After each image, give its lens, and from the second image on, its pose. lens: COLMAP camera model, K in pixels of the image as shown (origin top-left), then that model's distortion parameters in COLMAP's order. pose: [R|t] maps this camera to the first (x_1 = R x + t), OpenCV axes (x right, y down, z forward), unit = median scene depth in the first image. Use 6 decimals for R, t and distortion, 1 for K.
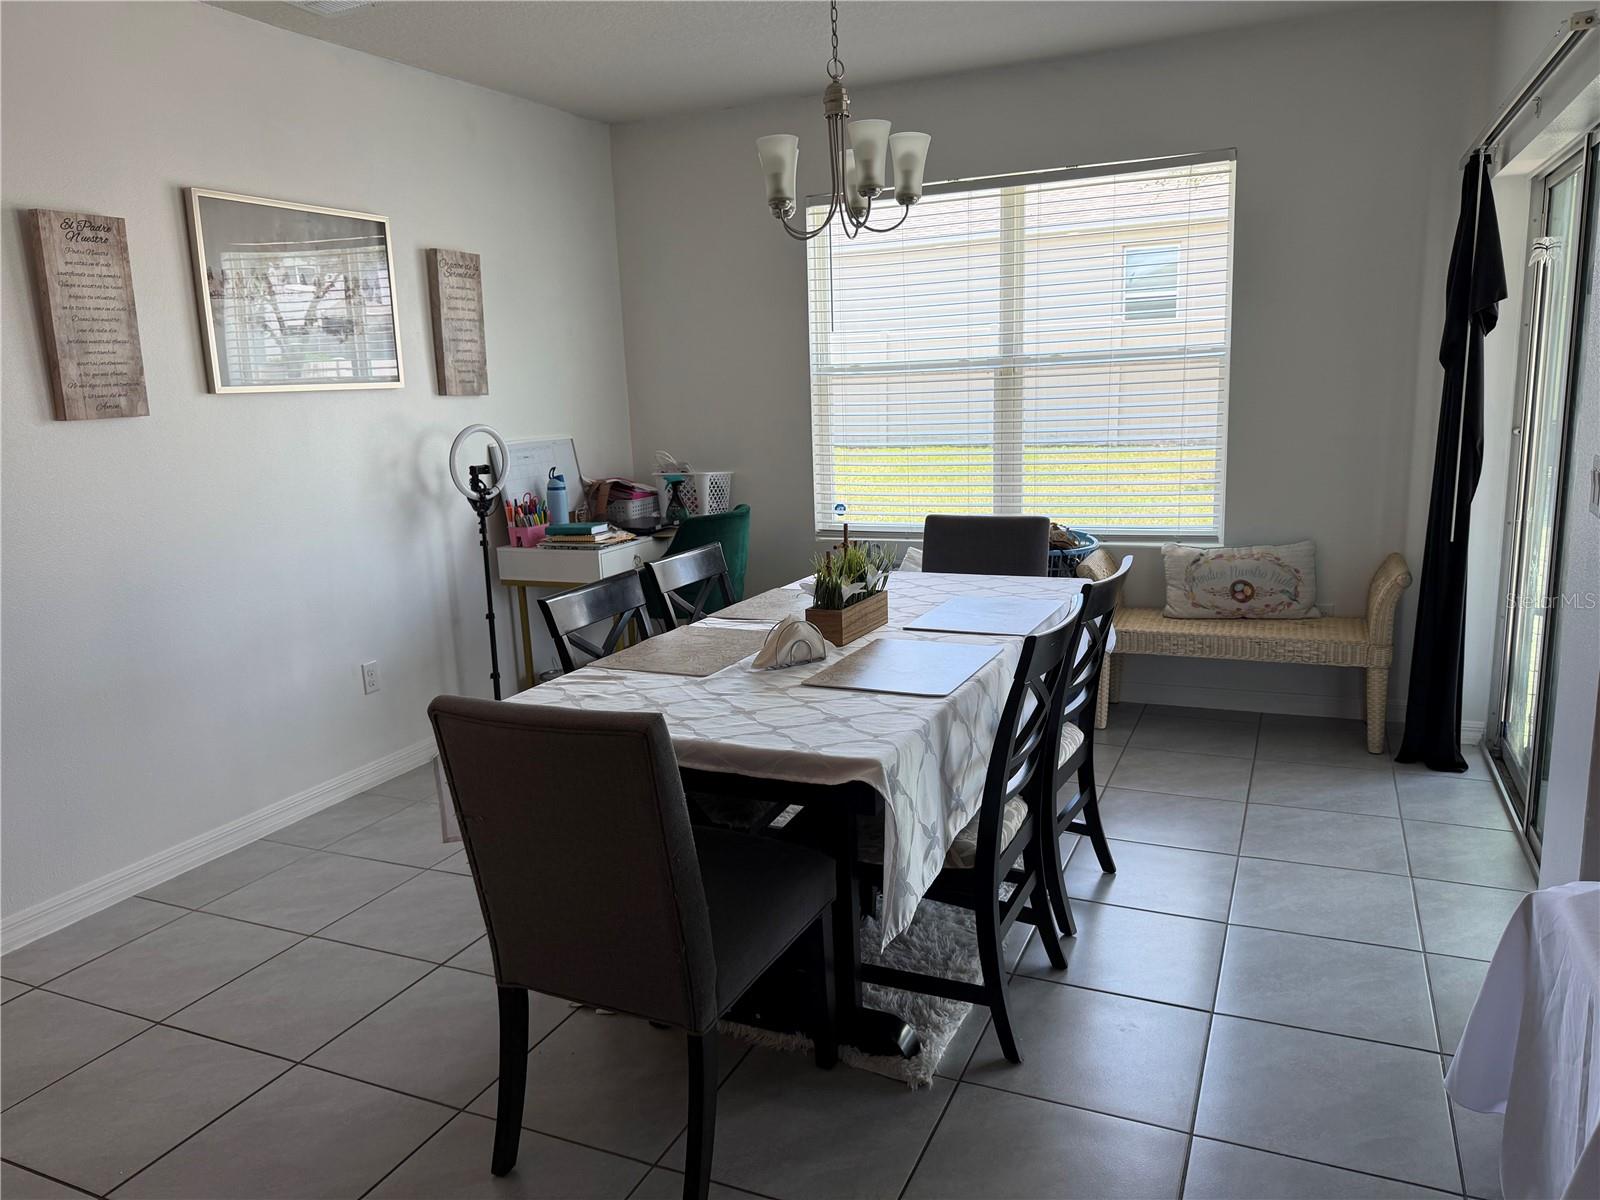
lens RADIAL K [[1130.6, 0, 800.0], [0, 1130.6, 600.0], [0, 0, 1]] dist [0.001506, -0.002381]
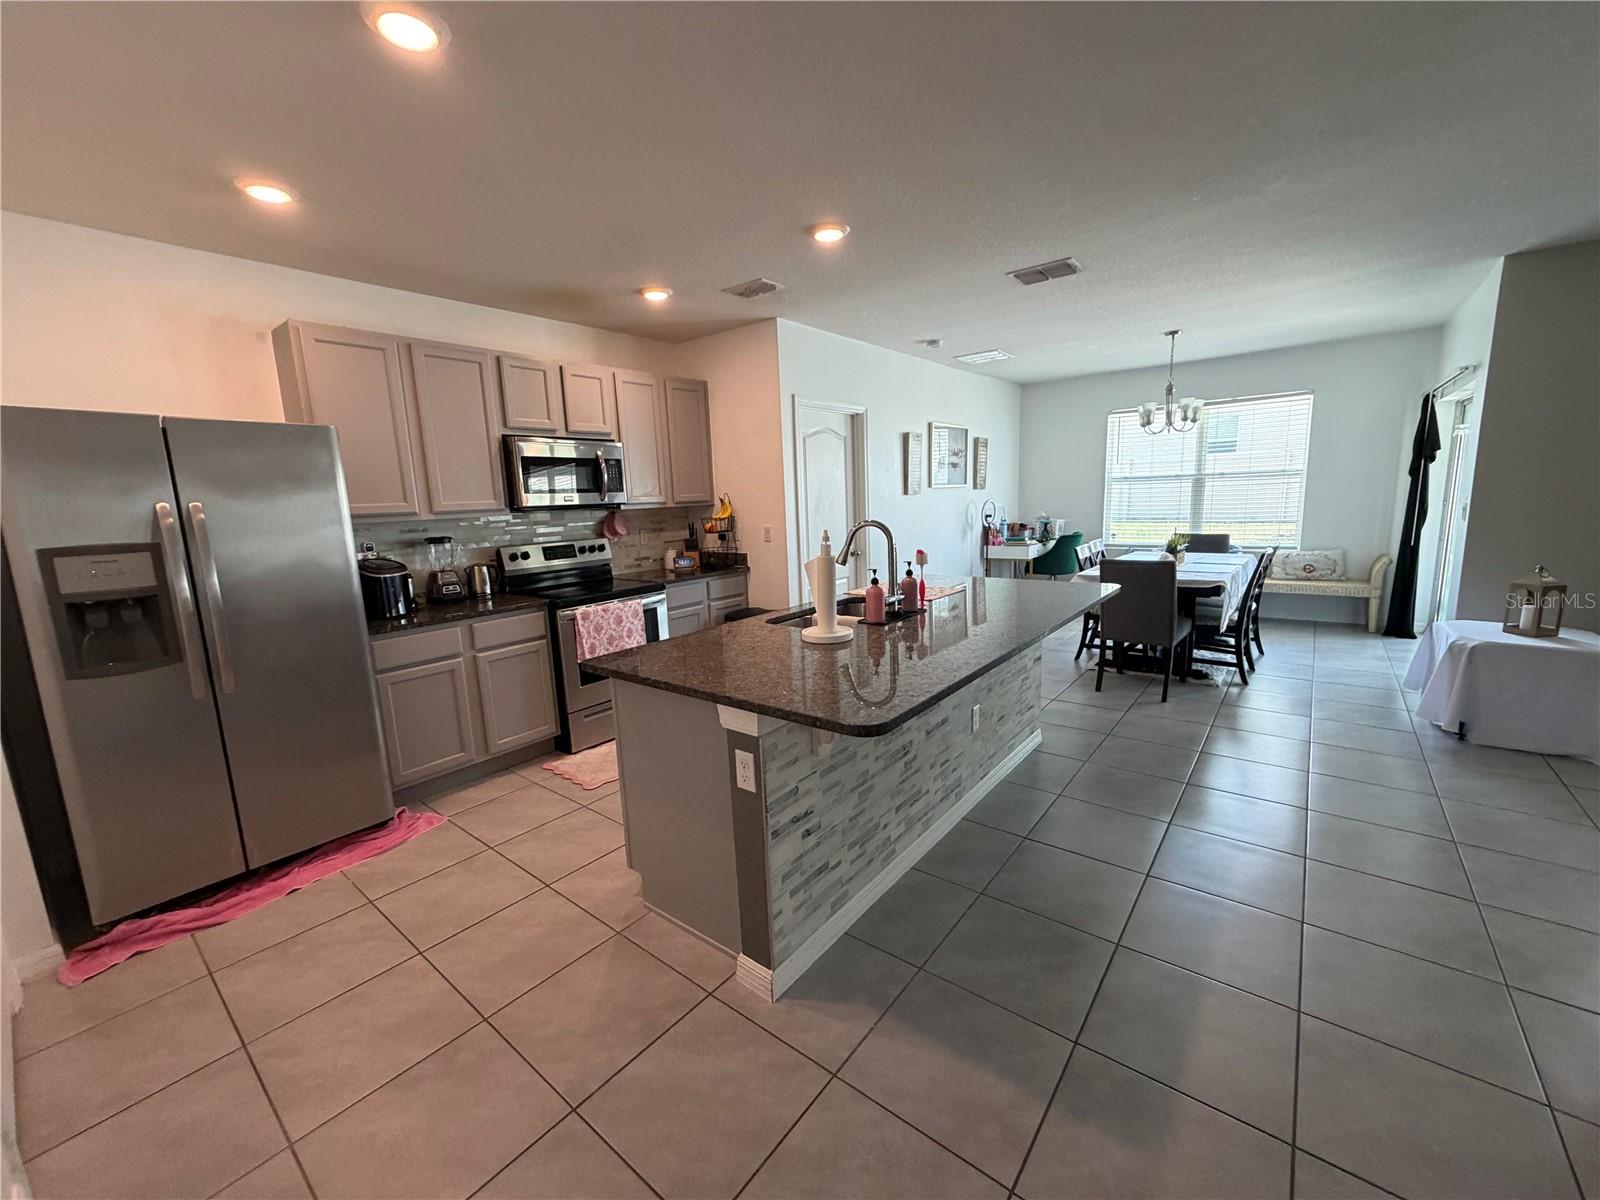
lens RADIAL K [[640.4, 0, 797.5], [0, 640.4, 601.7], [0, 0, 1]] dist [-0.000697, 0.000096]
pose [[0.967992, 0.041512, -0.247524, -0.361445], [-0.045004, 0.998951, -0.008464, 0.135793], [0.246913, 0.019333, 0.968845, -0.663134]]
